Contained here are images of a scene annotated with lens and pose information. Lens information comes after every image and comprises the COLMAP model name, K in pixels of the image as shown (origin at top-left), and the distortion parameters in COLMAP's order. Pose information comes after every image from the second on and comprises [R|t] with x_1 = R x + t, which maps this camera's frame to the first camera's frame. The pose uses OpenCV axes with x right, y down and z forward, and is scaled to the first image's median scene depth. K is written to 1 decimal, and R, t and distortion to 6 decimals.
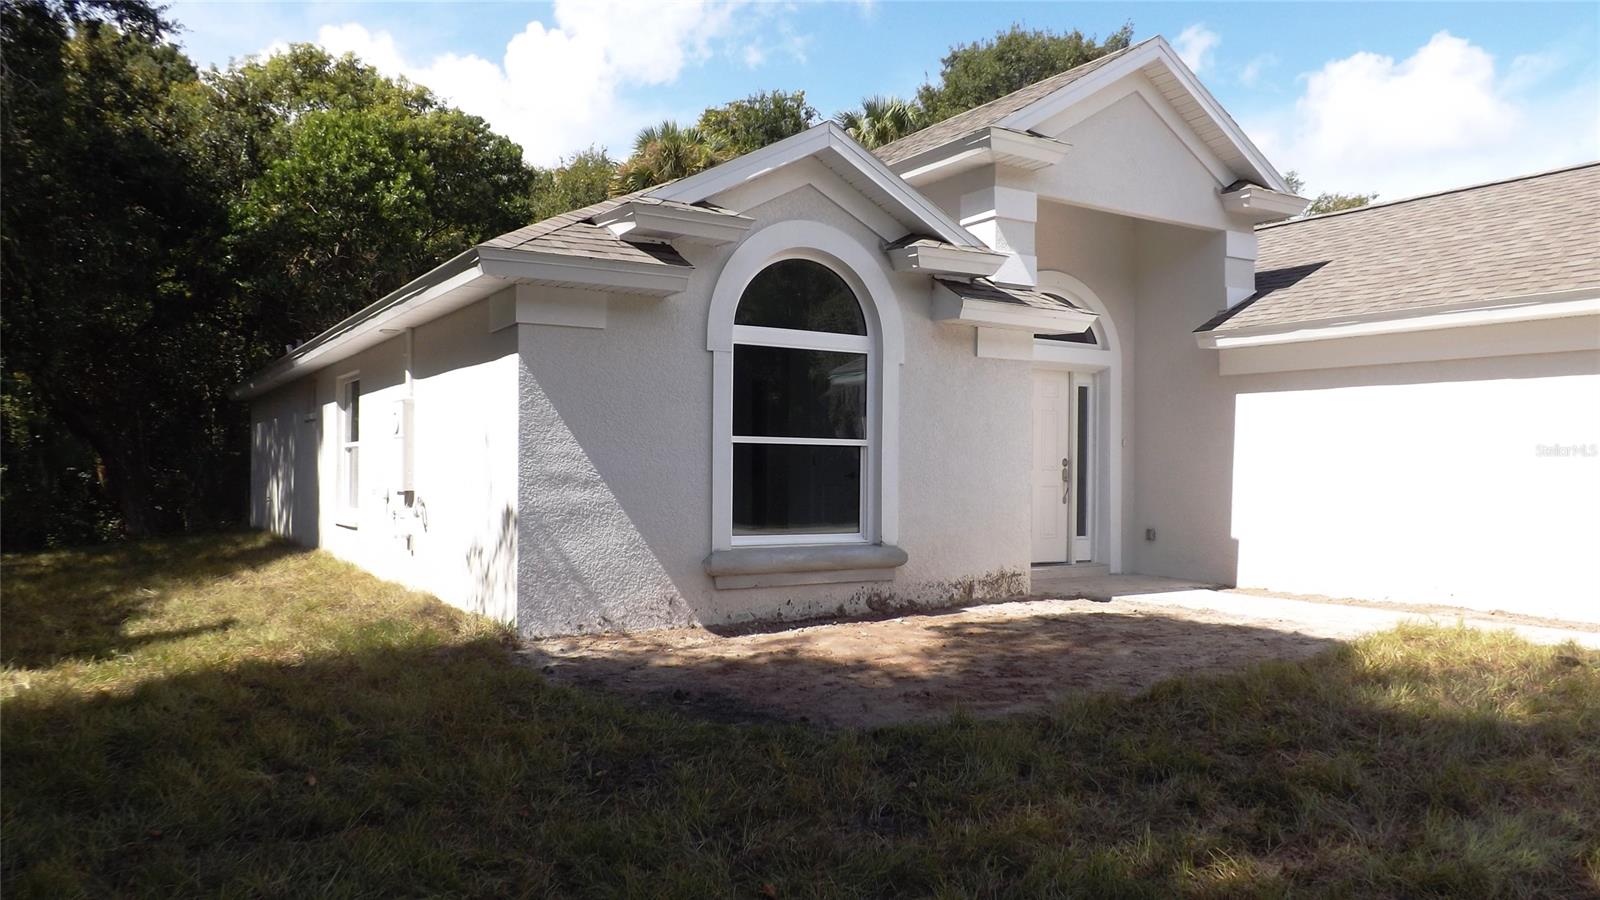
lens RADIAL K [[1166.7, 0, 807.5], [0, 1166.7, 457.3], [0, 0, 1]] dist [-0.047997, 0.001659]
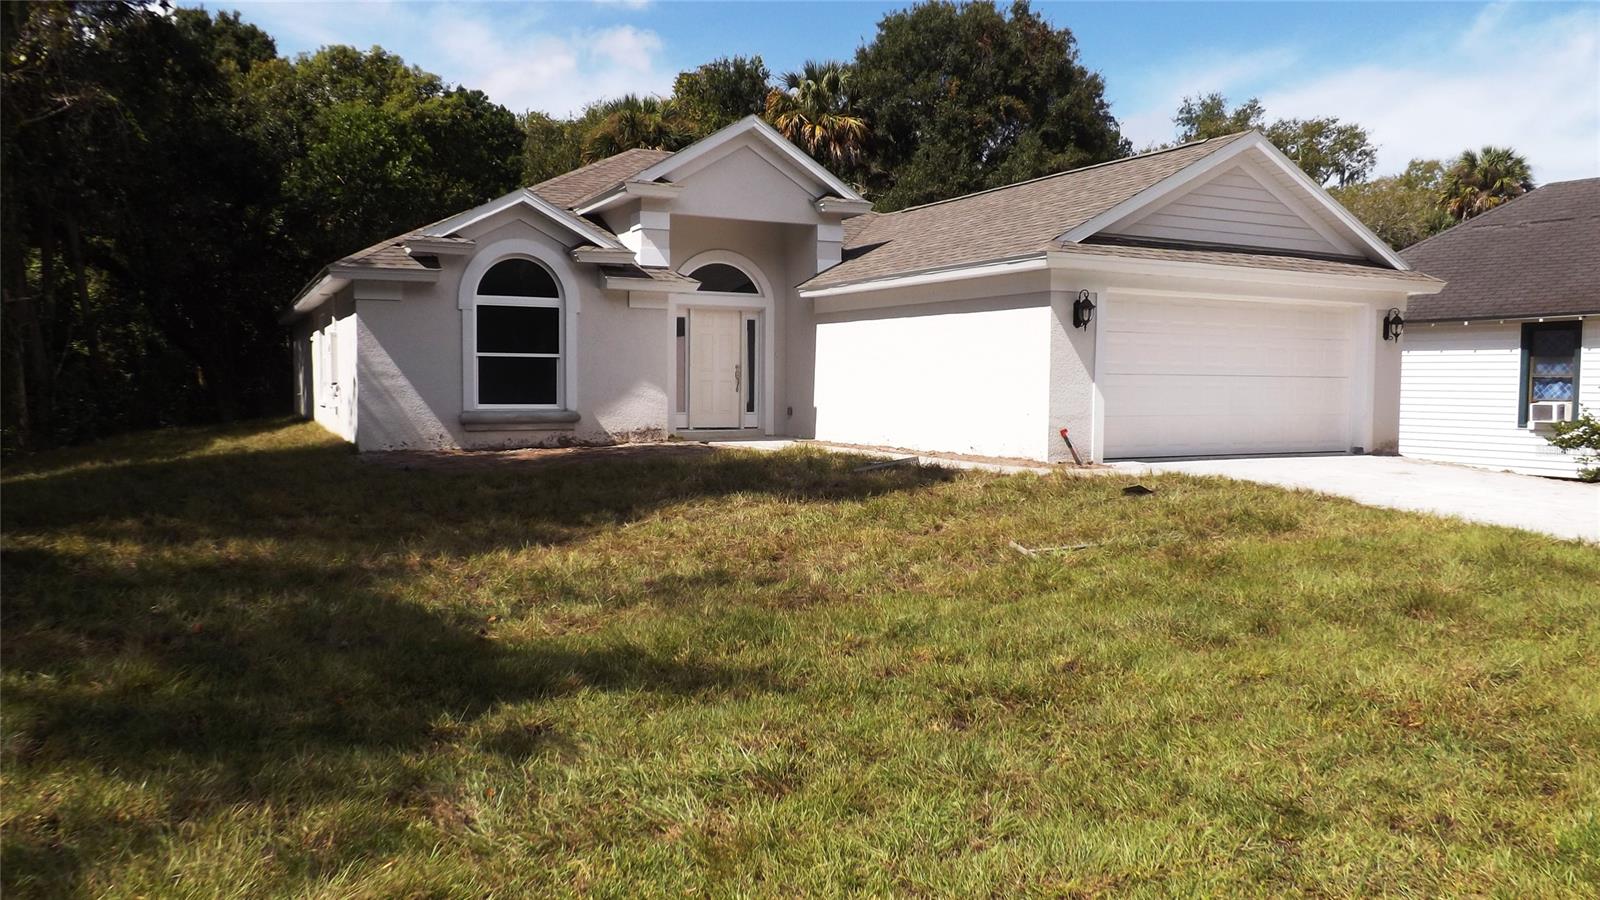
lens RADIAL K [[1169.2, 0, 780.1], [0, 1169.2, 453.1], [0, 0, 1]] dist [-0.039390, -0.005450]
pose [[0.994328, 0.005178, -0.106230, 0.554998], [0.002500, 0.997400, 0.072014, 0.008442], [0.106327, -0.071871, 0.991730, -0.761904]]
